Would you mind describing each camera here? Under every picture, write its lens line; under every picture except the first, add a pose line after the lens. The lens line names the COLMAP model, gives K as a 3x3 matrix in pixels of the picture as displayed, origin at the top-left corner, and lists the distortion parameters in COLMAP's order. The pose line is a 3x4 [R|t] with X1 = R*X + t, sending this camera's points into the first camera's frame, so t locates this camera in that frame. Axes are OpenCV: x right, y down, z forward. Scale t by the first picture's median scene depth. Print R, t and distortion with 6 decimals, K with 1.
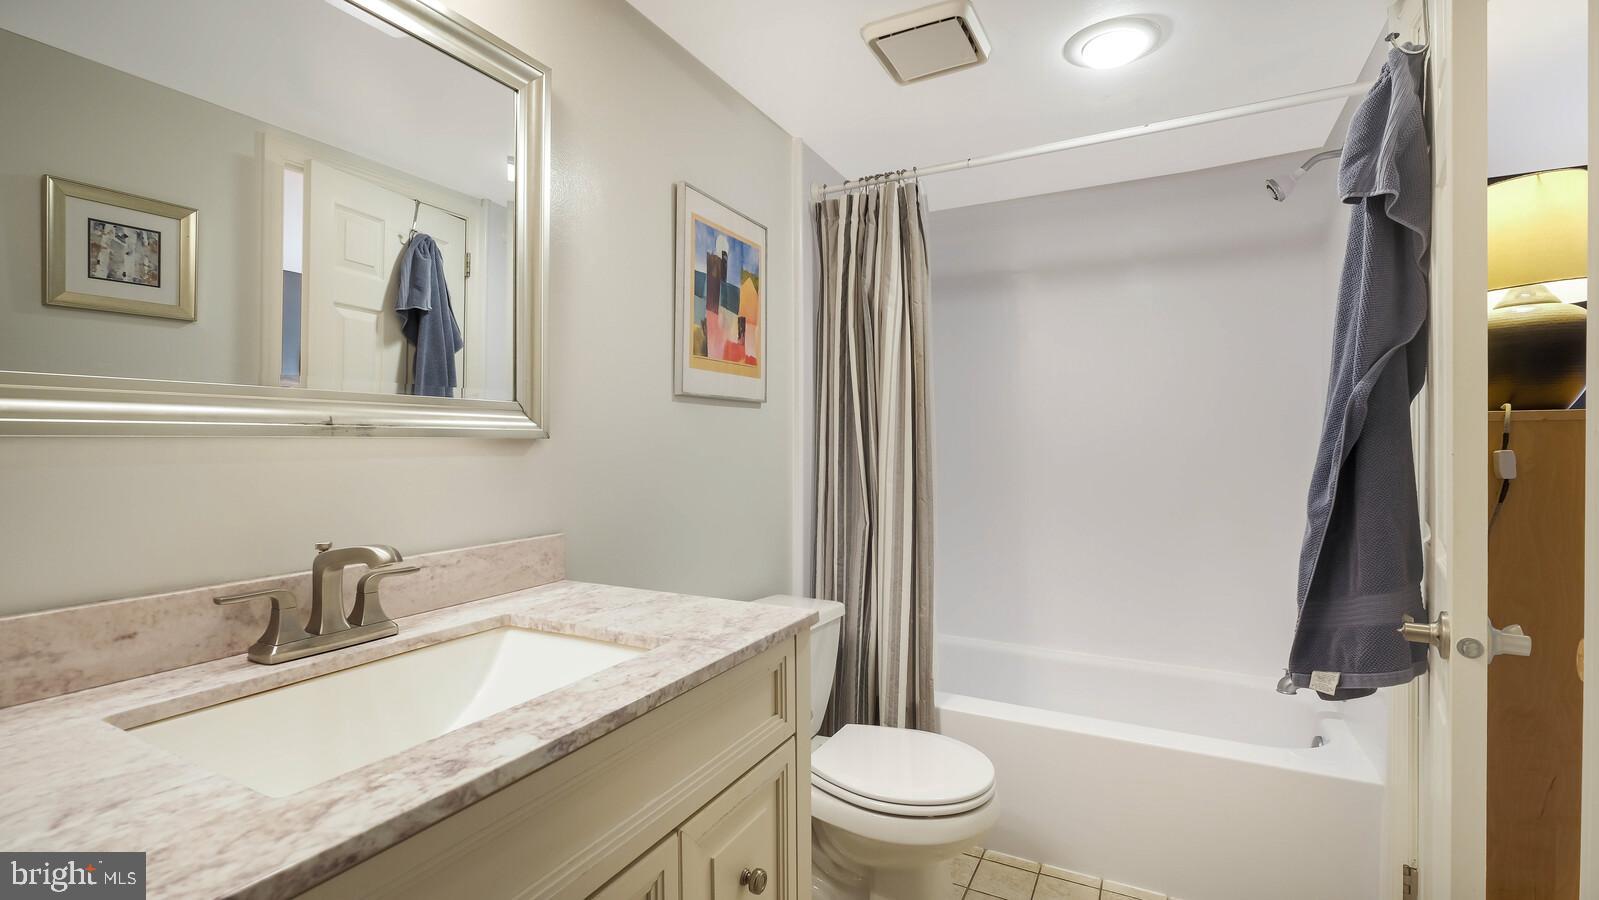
lens RADIAL K [[709.9, 0, 806.0], [0, 709.9, 455.5], [0, 0, 1]] dist [-0.001723, -0.000288]
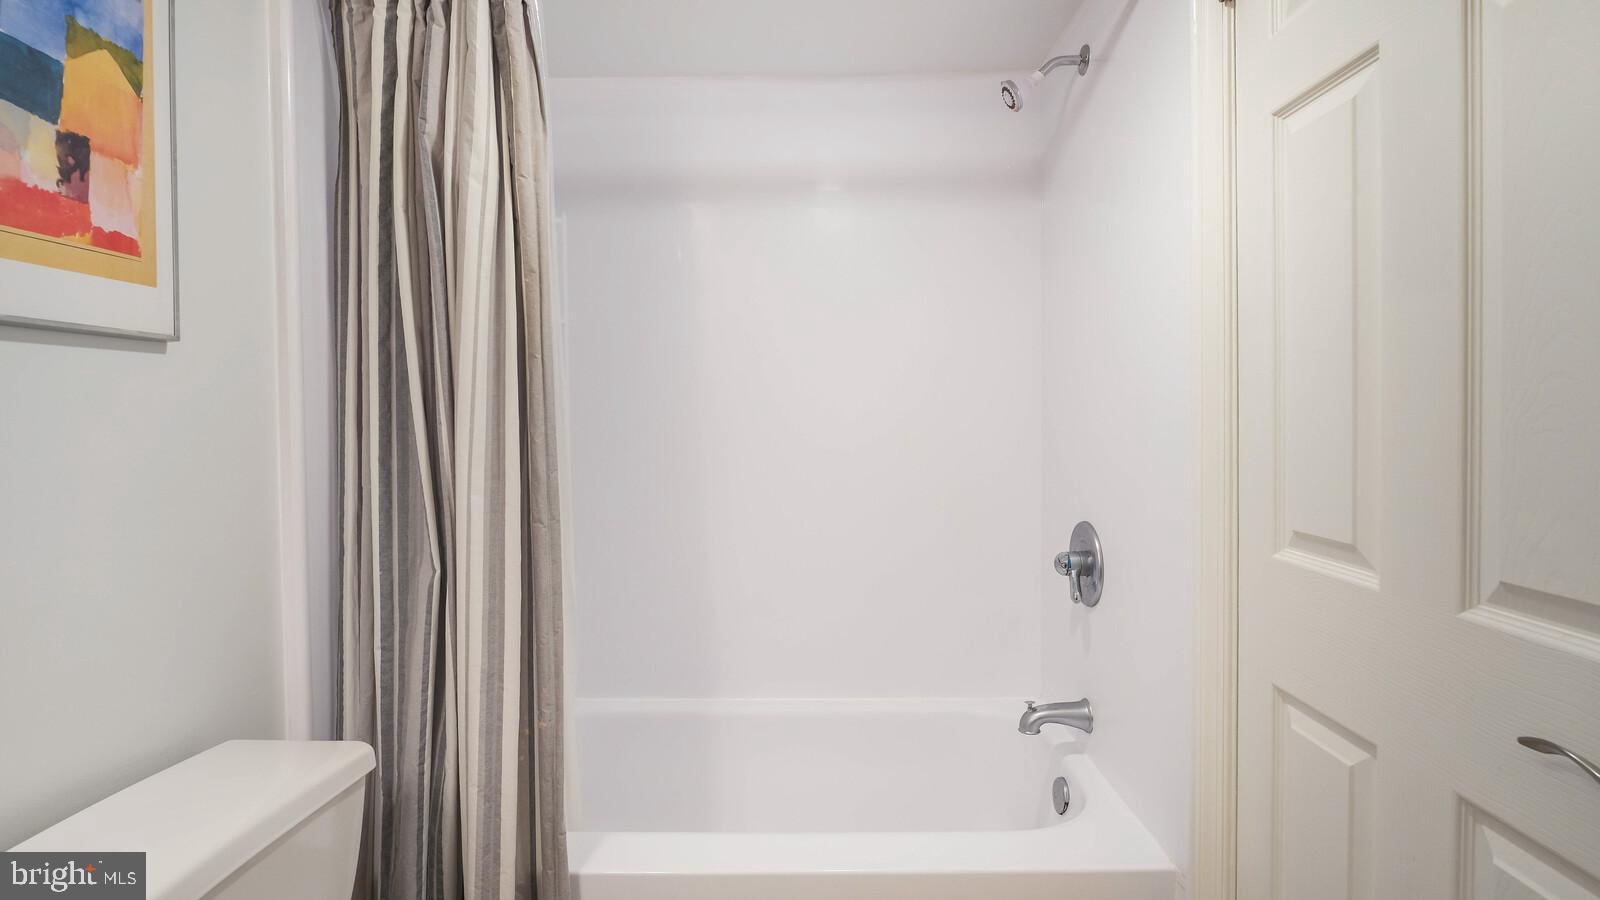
lens RADIAL K [[707.1, 0, 801.5], [0, 707.1, 432.3], [0, 0, 1]] dist [-0.000848, 0.000086]
pose [[0.897827, -0.016947, 0.440023, 0.102093], [0.013528, 0.999849, 0.010905, -0.013767], [-0.440142, -0.003838, 0.897920, 0.391629]]
